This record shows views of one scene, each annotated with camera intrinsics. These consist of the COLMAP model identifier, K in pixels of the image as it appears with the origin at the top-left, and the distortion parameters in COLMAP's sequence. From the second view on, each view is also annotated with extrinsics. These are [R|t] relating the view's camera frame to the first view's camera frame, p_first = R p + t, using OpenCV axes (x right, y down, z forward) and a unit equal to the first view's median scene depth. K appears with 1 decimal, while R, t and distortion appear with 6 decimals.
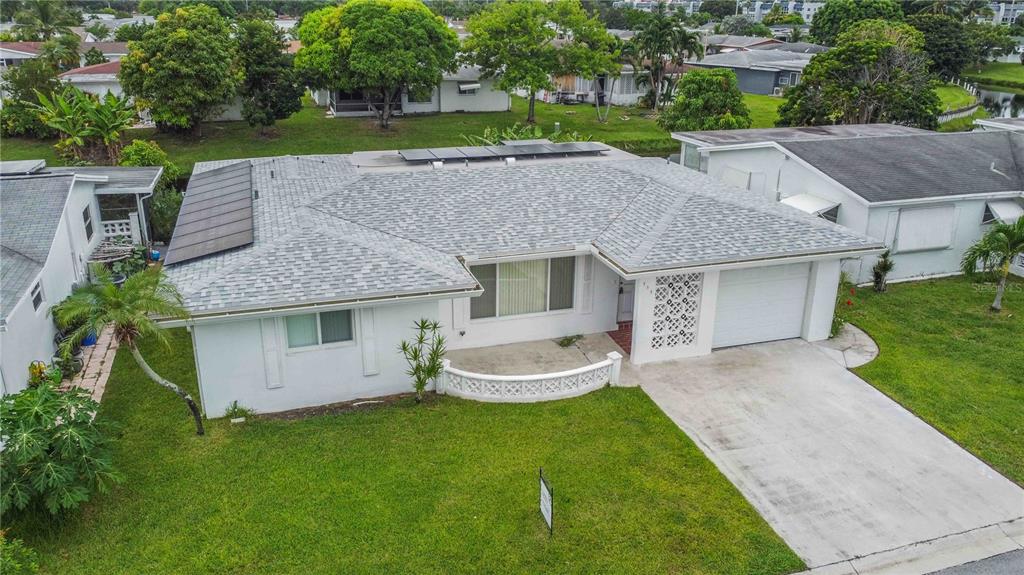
lens RADIAL K [[772.1, 0, 504.9], [0, 772.1, 285.3], [0, 0, 1]] dist [0.001118, -0.003890]
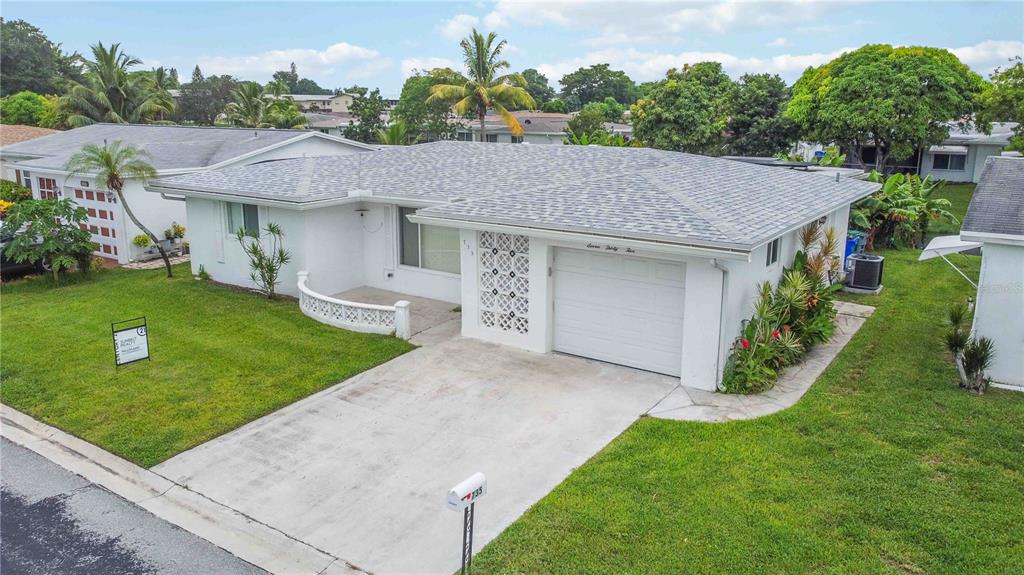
lens RADIAL K [[764.0, 0, 512.0], [0, 764.0, 287.5], [0, 0, 1]] dist [-0.003351, -0.002193]
pose [[0.620326, 0.179298, -0.763576, 0.861611], [-0.267679, 0.963468, 0.008773, 0.025374], [0.737254, 0.198951, 0.645658, 0.457648]]
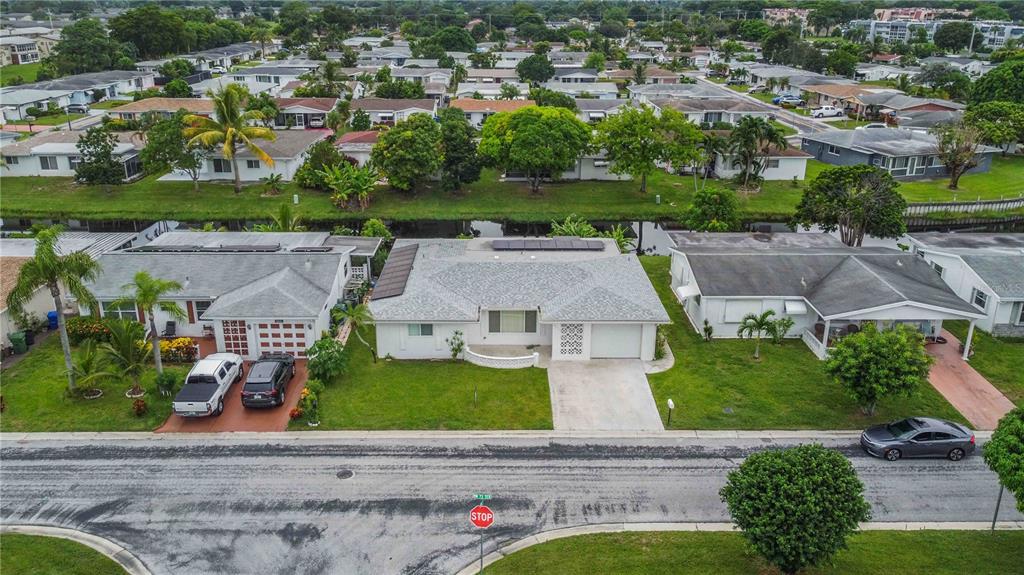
lens RADIAL K [[772.1, 0, 504.9], [0, 772.1, 285.3], [0, 0, 1]] dist [0.001118, -0.003890]
pose [[0.955991, 0.096844, -0.276951, 0.646835], [-0.096998, 0.995197, 0.013179, -0.135577], [0.276897, 0.014264, 0.960794, -1.257309]]
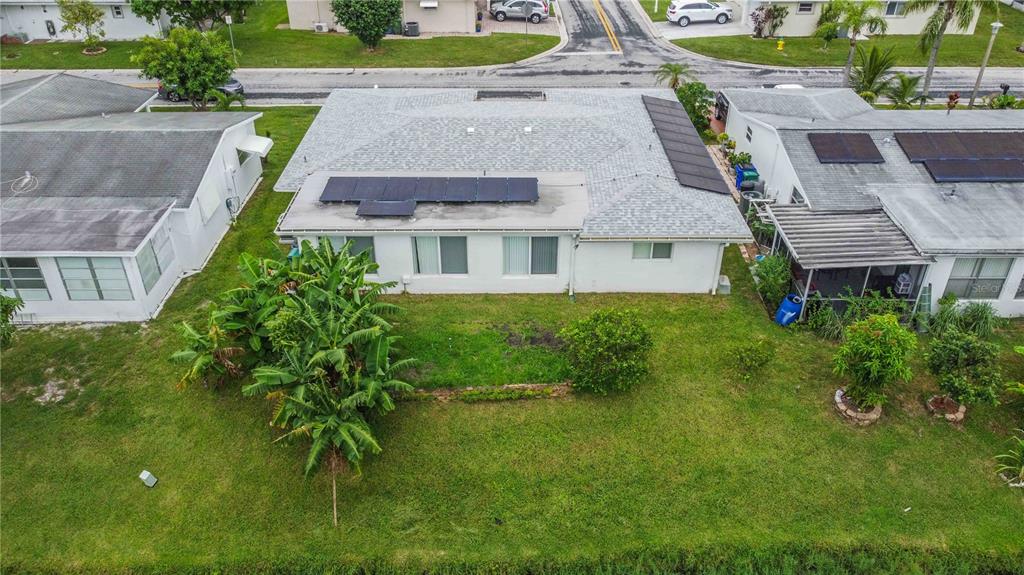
lens RADIAL K [[772.1, 0, 504.9], [0, 772.1, 285.3], [0, 0, 1]] dist [0.001118, -0.003890]
pose [[-0.952587, -0.167235, 0.254185, -0.526851], [0.099788, 0.617486, 0.780226, -1.266734], [-0.287437, 0.768598, -0.571522, 2.419360]]
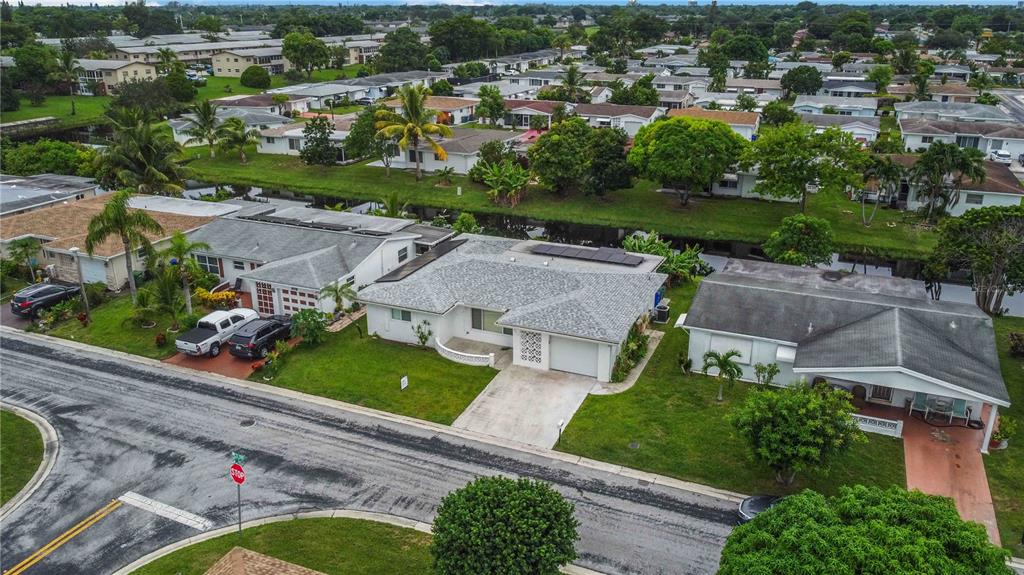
lens RADIAL K [[752.8, 0, 512.0], [0, 752.8, 287.5], [0, 0, 1]] dist [0.000483, -0.001840]
pose [[0.757450, 0.218082, -0.615394, 1.512147], [-0.218030, 0.972945, 0.076430, -0.294969], [0.615412, 0.076283, 0.784505, -0.810055]]
